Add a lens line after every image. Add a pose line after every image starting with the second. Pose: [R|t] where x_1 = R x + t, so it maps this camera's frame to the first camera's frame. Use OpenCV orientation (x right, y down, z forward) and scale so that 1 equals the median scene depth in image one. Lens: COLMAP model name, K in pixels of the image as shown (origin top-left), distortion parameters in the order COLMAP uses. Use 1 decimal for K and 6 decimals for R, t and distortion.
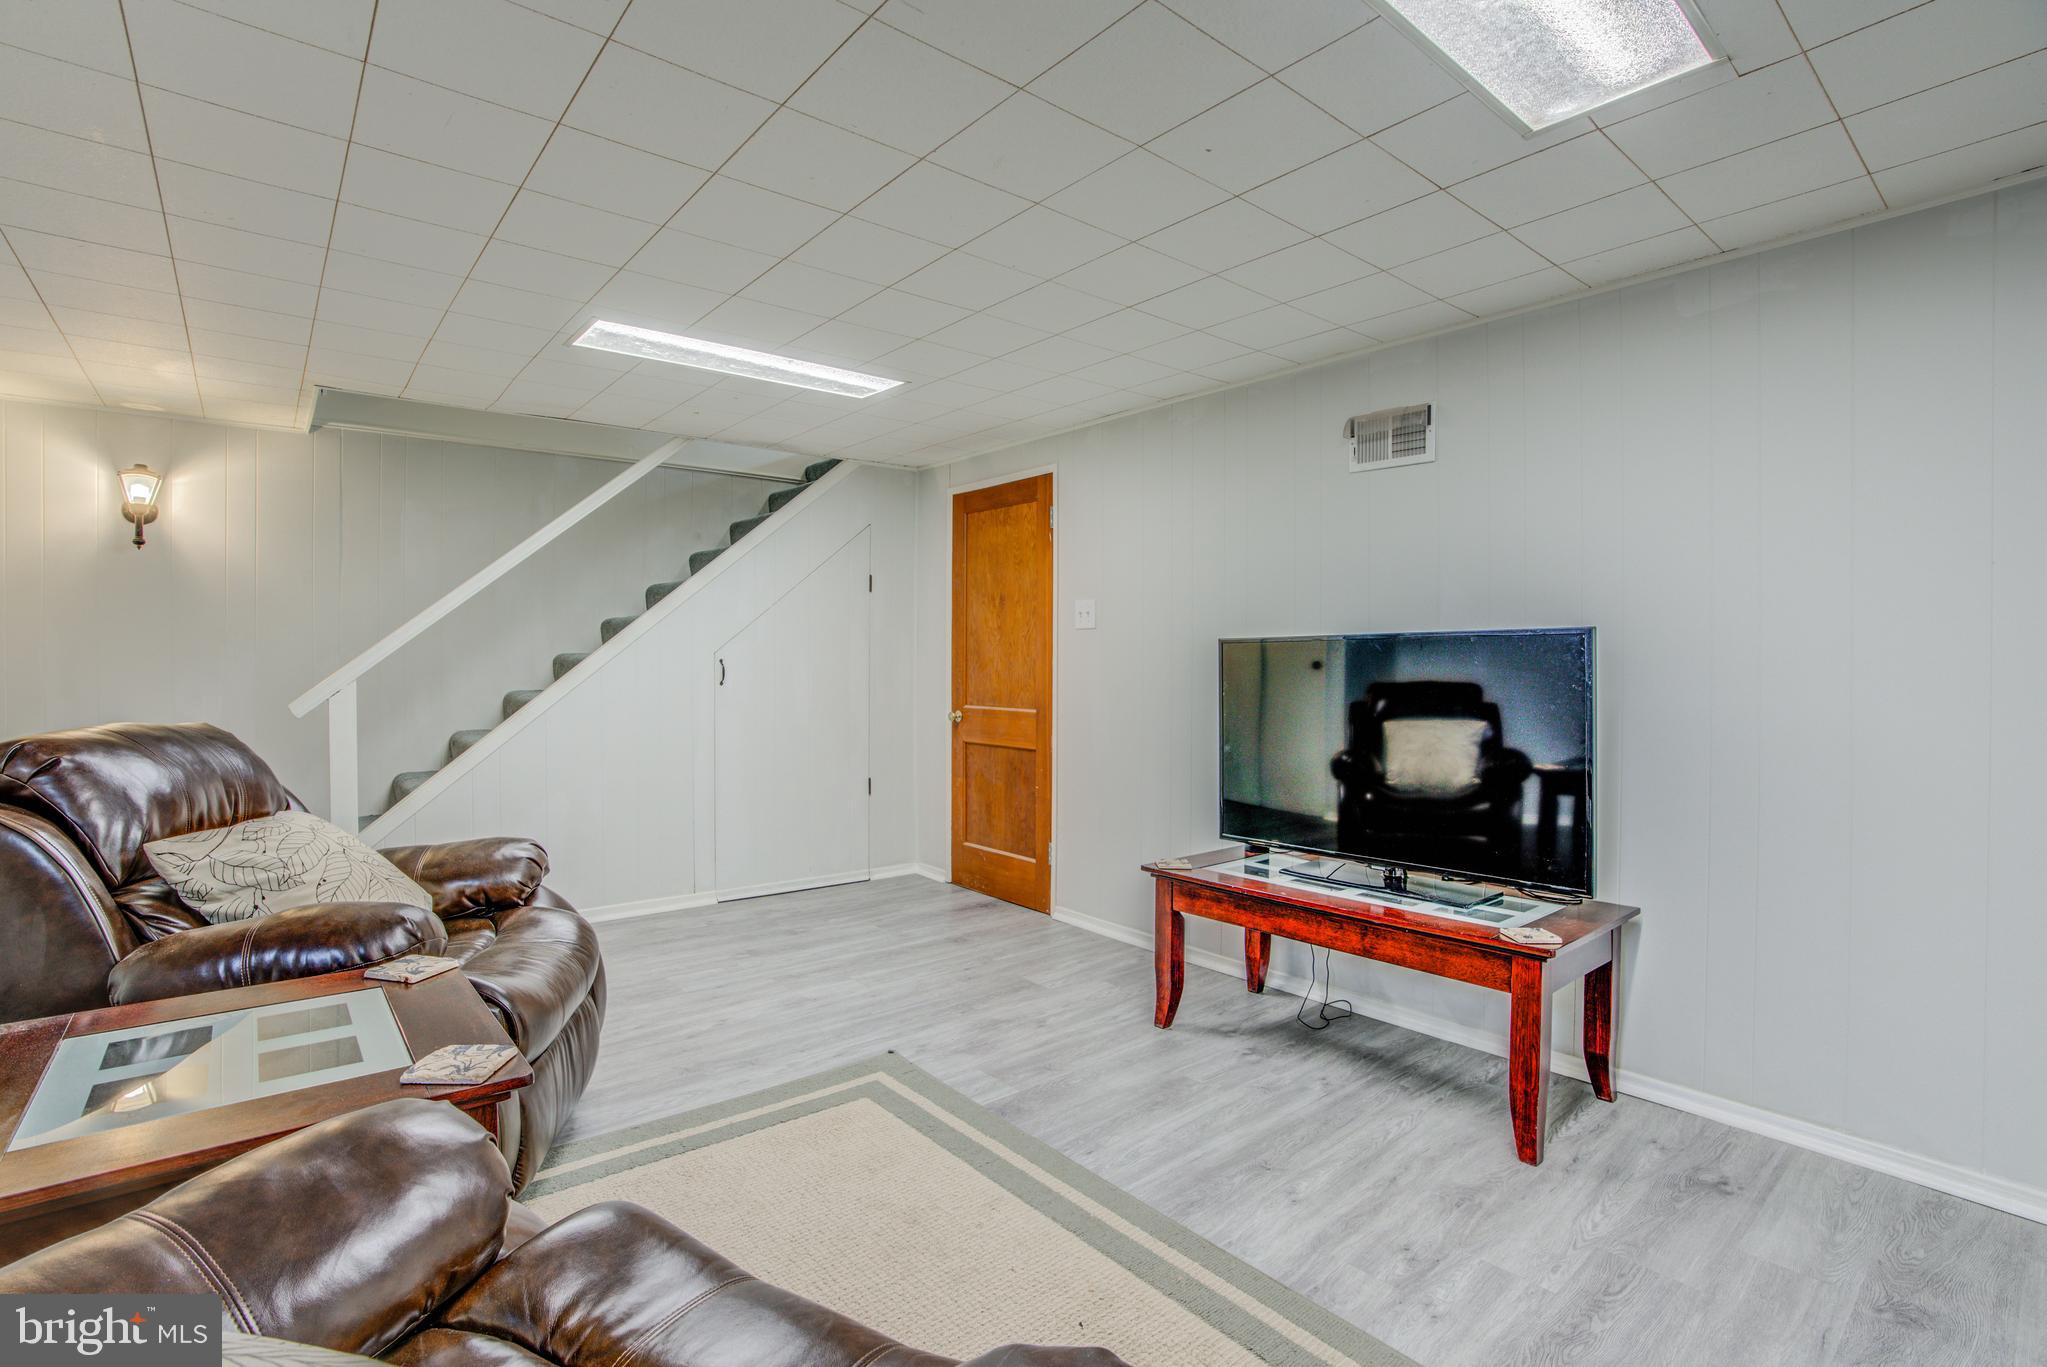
lens RADIAL K [[948.5, 0, 1026.4], [0, 948.5, 687.5], [0, 0, 1]] dist [-0.056006, 0.016783]
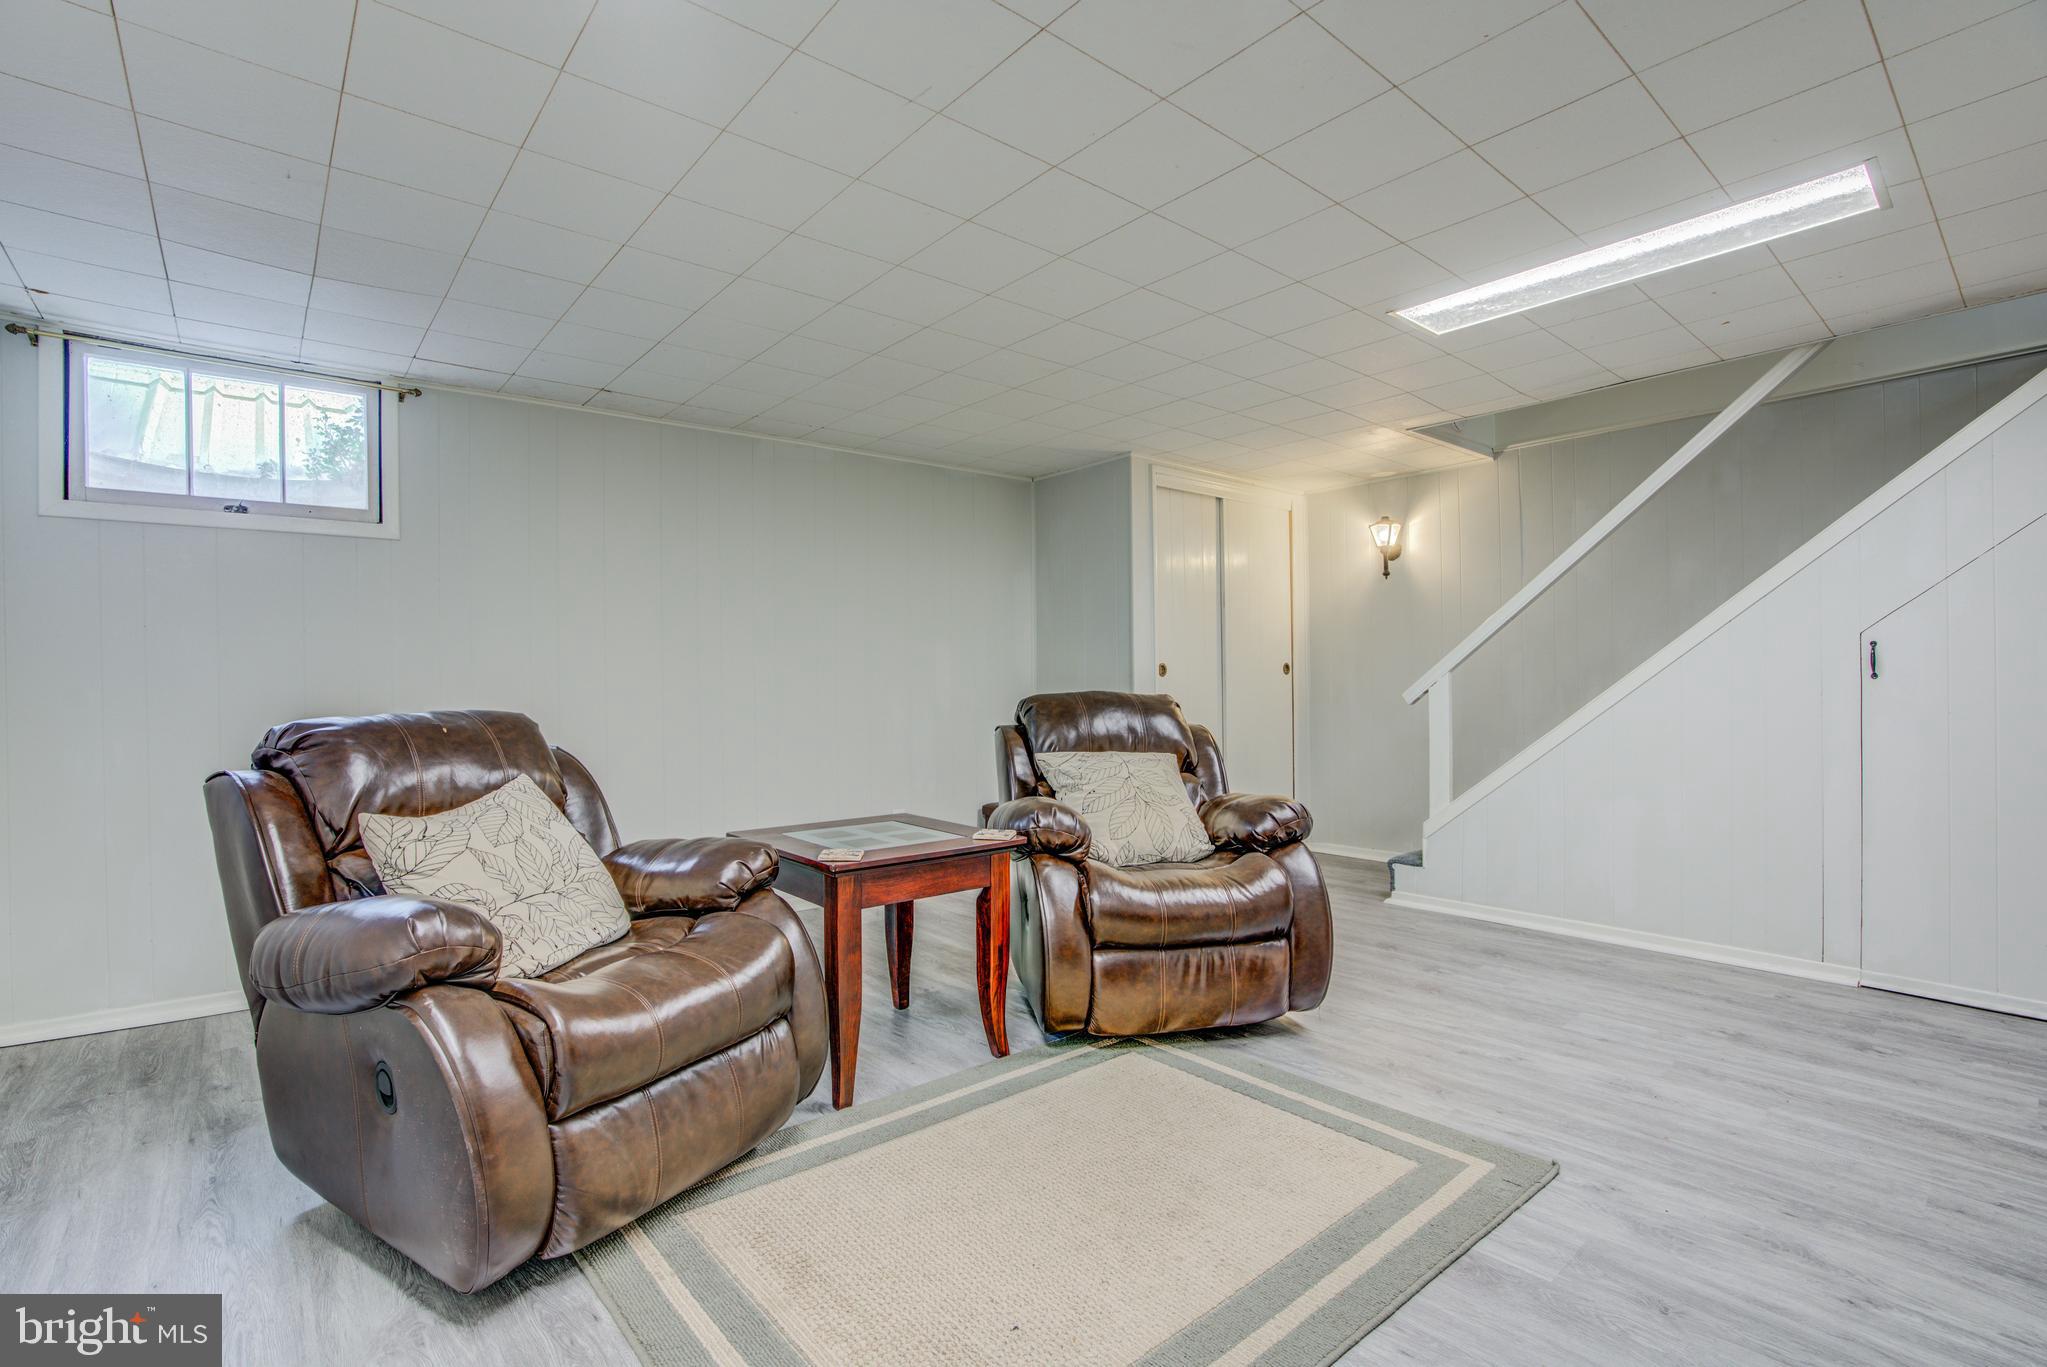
lens RADIAL K [[948.5, 0, 989.5], [0, 948.5, 693.2], [0, 0, 1]] dist [-0.056006, 0.016783]
pose [[-0.017571, 0.004375, -0.999836, 0.499646], [-0.014855, 0.999879, 0.004637, 0.023156], [0.999735, 0.014934, -0.017504, 0.495435]]
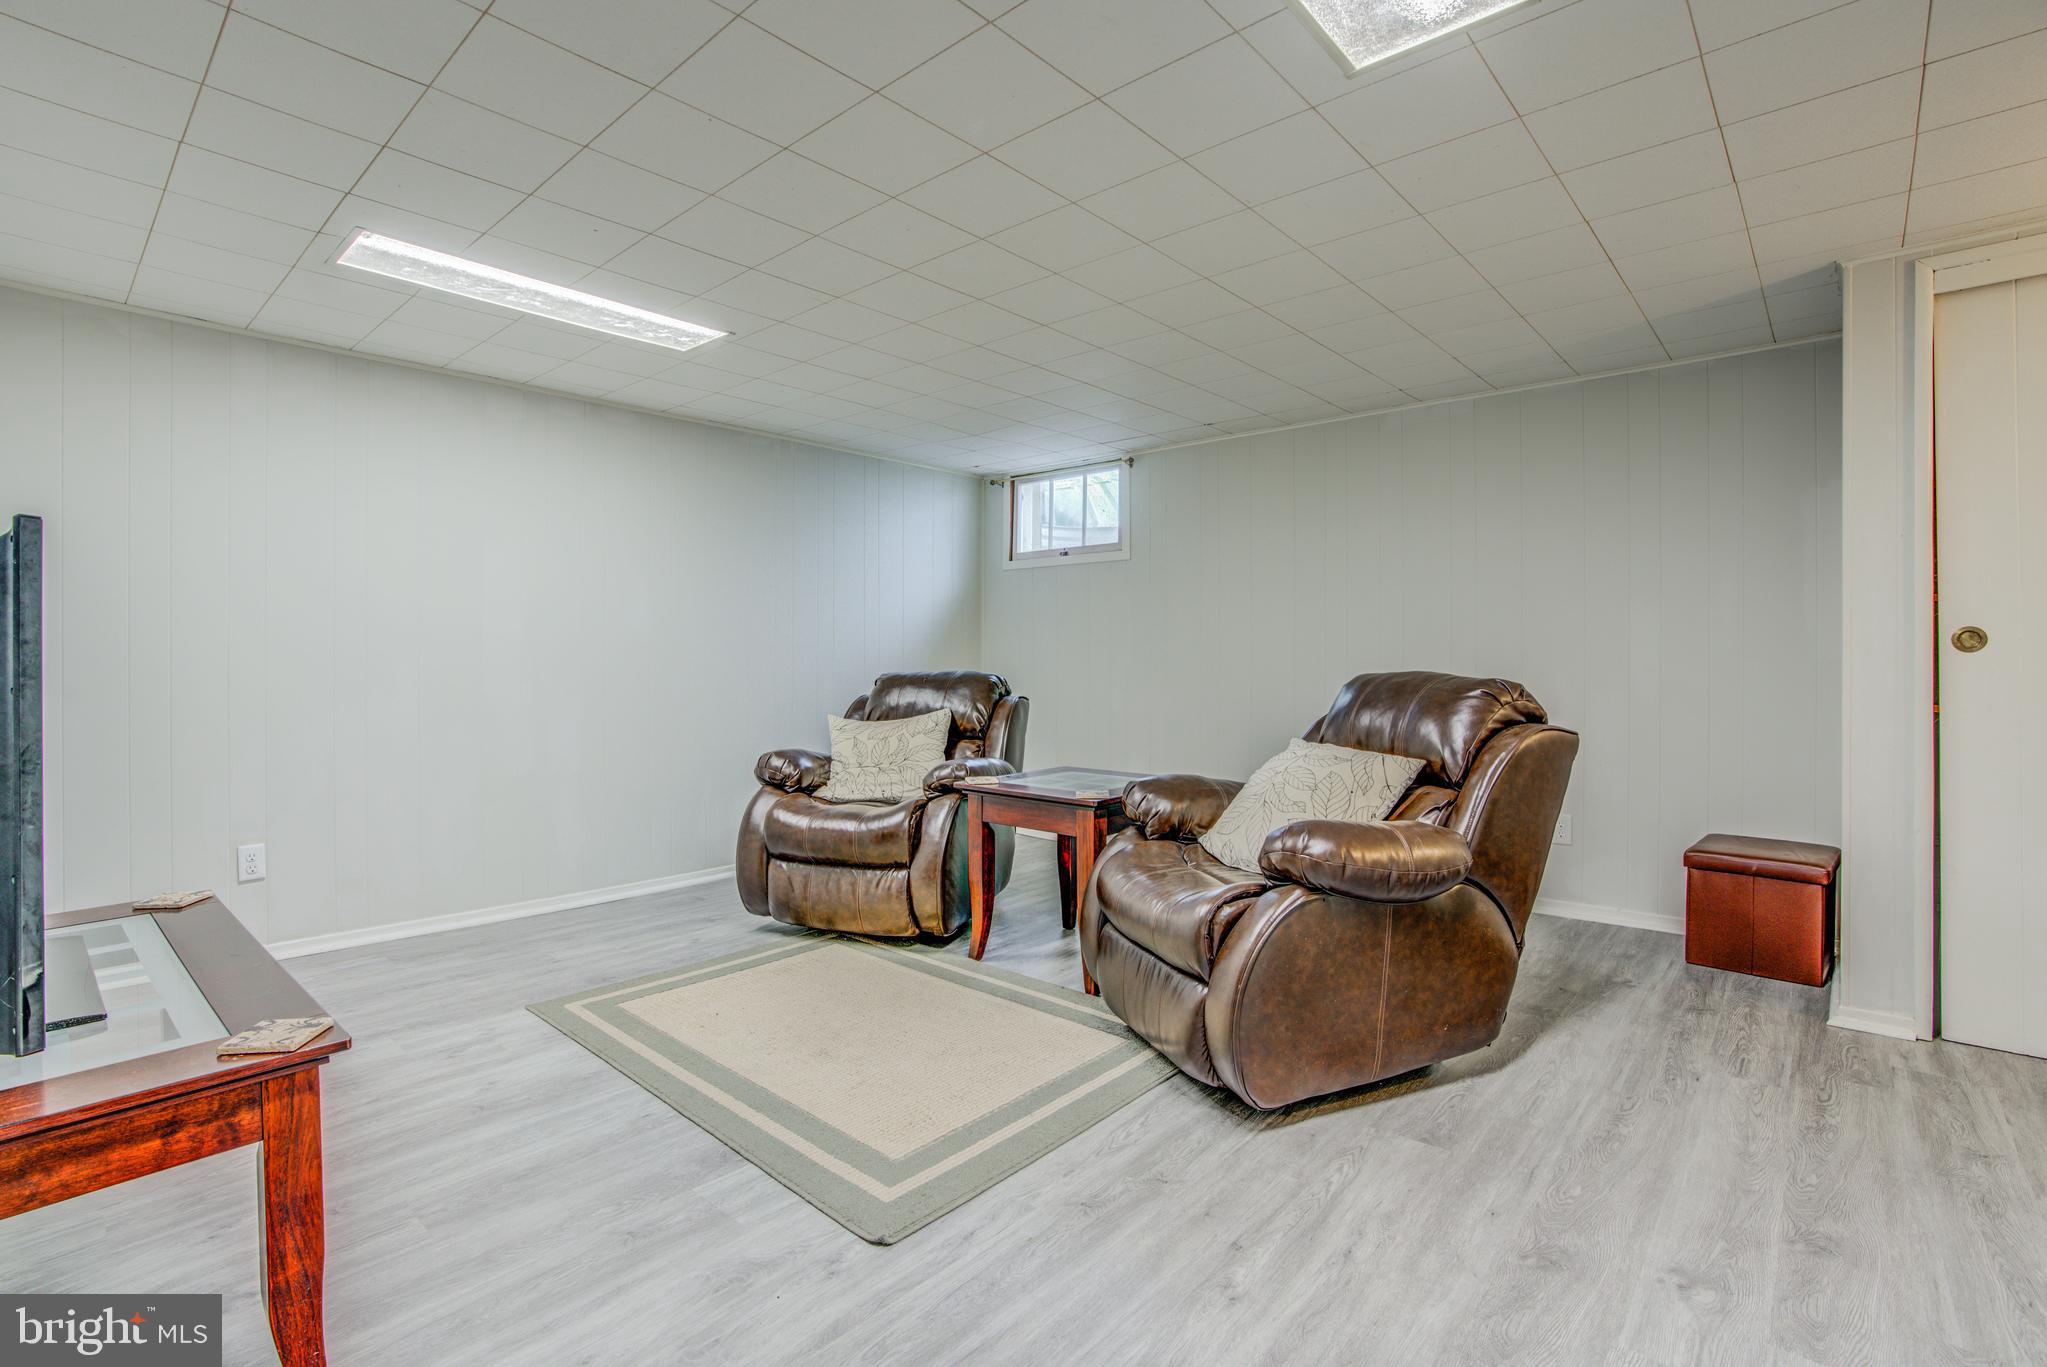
lens RADIAL K [[948.5, 0, 1015.2], [0, 948.5, 662.2], [0, 0, 1]] dist [-0.056006, 0.016783]
pose [[-0.991541, -0.004006, -0.129735, -0.130342], [-0.008124, 0.999479, 0.031228, -0.008435], [0.129542, 0.032018, -0.991057, 1.393269]]
